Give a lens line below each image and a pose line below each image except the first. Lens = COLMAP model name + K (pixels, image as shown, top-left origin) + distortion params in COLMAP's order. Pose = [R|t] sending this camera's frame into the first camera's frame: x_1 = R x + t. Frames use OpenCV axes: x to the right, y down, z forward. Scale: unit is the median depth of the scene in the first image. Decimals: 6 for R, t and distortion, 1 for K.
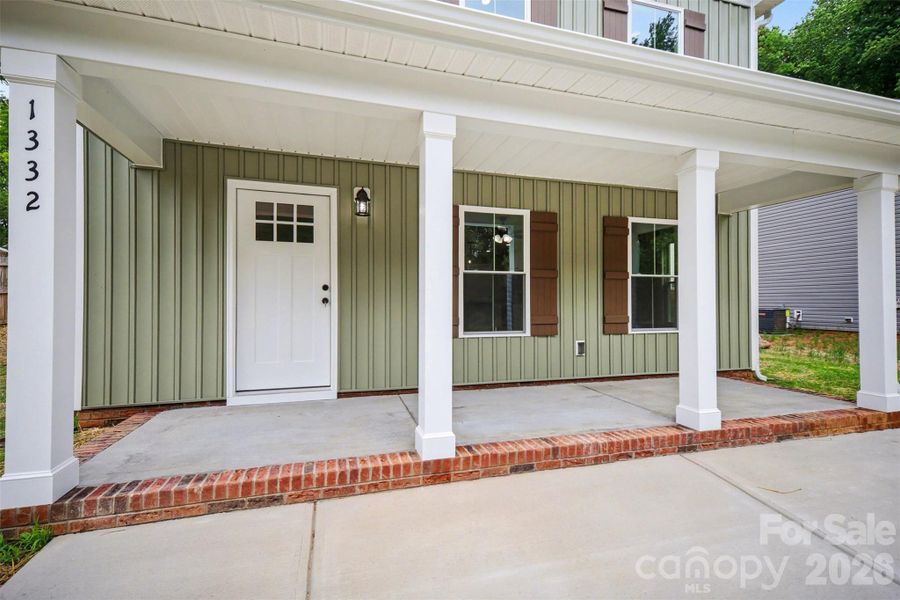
lens RADIAL K [[406.5, 0, 446.7], [0, 406.5, 298.3], [0, 0, 1]] dist [0.020384, 0.000867]
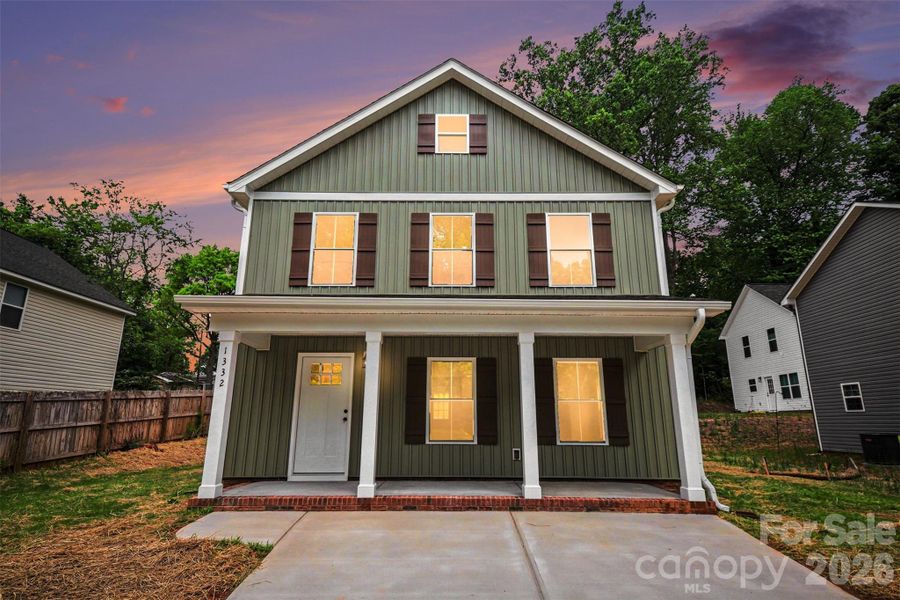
lens RADIAL K [[497.1, 0, 452.1], [0, 497.1, 298.8], [0, 0, 1]] dist [0.050488, 0.000081]
pose [[0.959361, -0.066294, -0.274285, 0.935235], [-0.000278, 0.971789, -0.235853, 0.011112], [0.282183, 0.226344, 0.932277, -1.183129]]
